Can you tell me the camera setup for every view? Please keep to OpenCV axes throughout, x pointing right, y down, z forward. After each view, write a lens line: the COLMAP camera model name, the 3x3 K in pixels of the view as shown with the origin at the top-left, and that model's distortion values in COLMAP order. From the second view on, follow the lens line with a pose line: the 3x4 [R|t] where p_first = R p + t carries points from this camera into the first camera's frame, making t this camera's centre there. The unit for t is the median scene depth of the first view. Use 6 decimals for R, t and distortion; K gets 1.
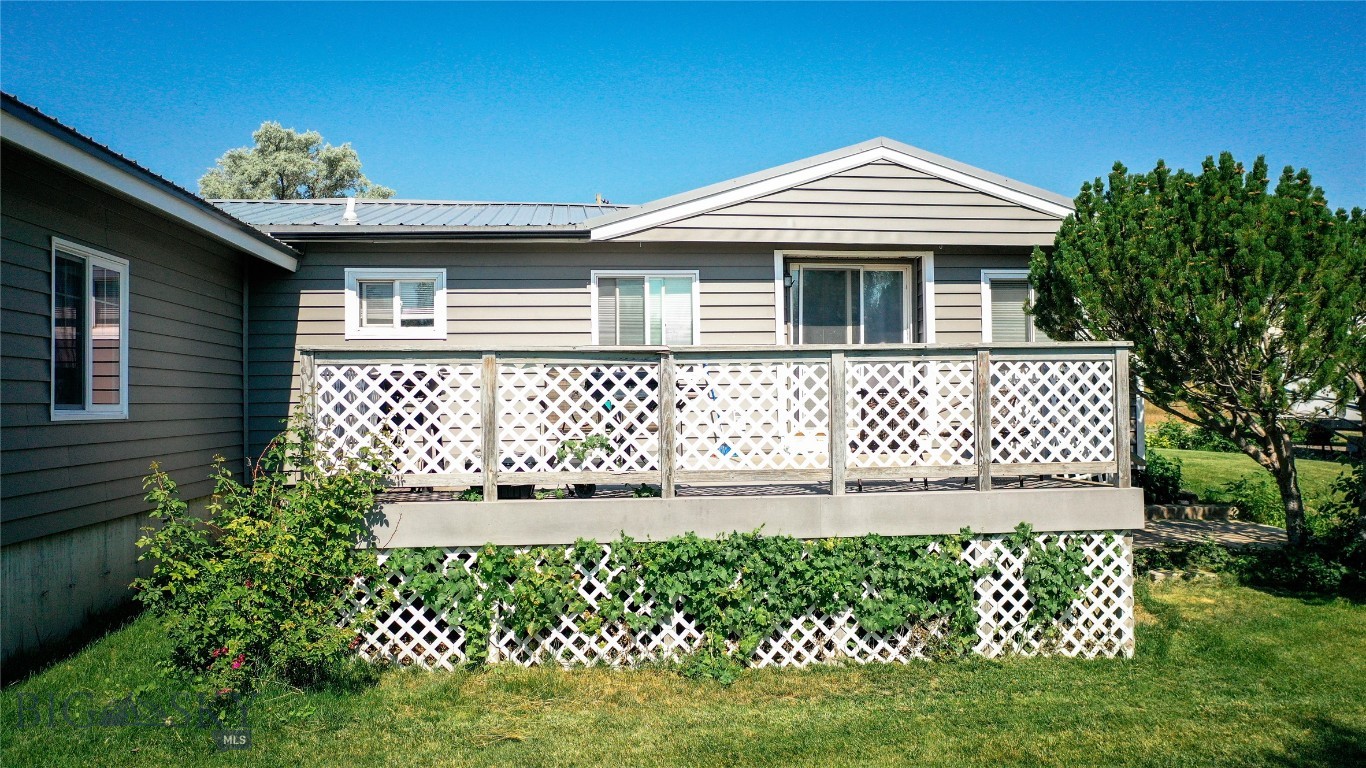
lens RADIAL K [[1089.2, 0, 678.2], [0, 1089.2, 385.0], [0, 0, 1]] dist [0.010742, 0.011363]
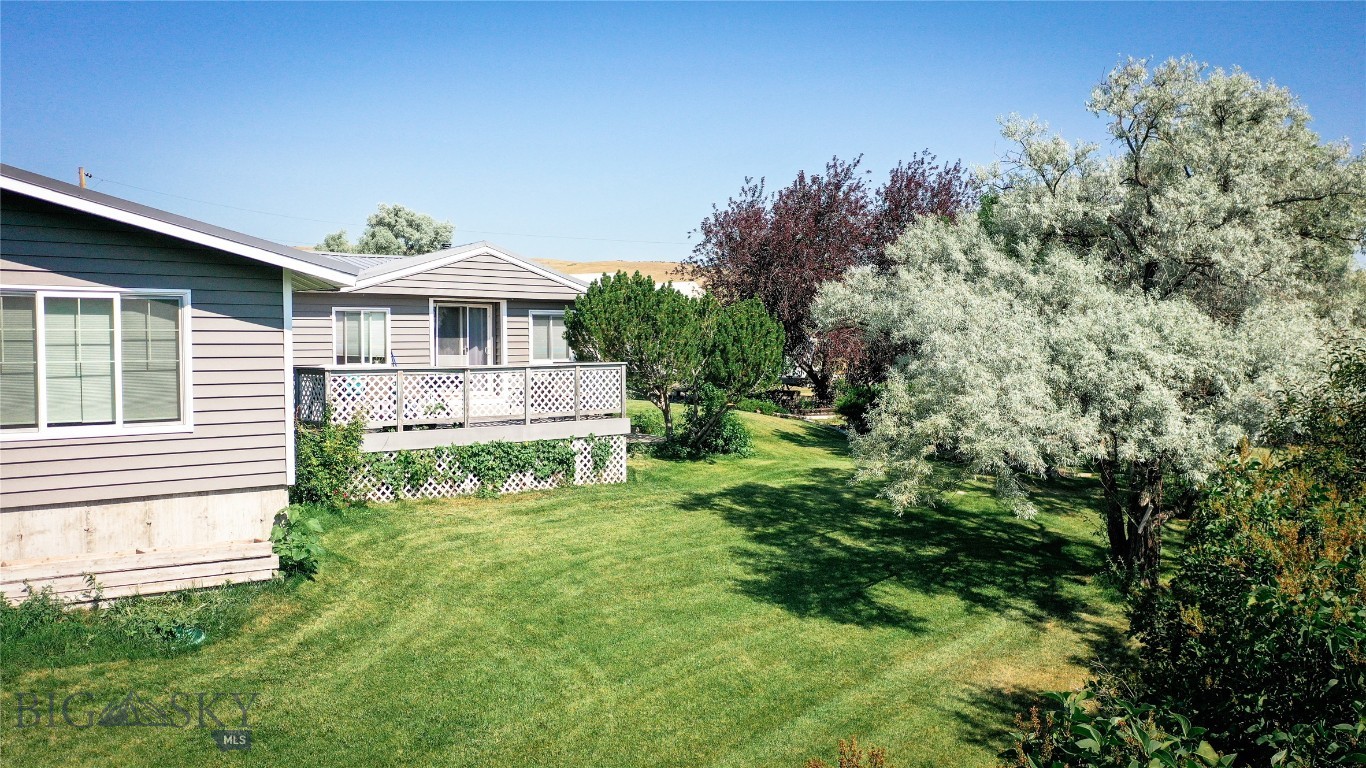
lens RADIAL K [[1089.2, 0, 678.2], [0, 1089.2, 385.0], [0, 0, 1]] dist [0.010742, 0.011363]
pose [[0.837295, -0.014568, 0.546557, -0.920714], [-0.014316, 0.998718, 0.048551, -0.115434], [-0.546564, -0.048476, 0.836013, -1.267448]]
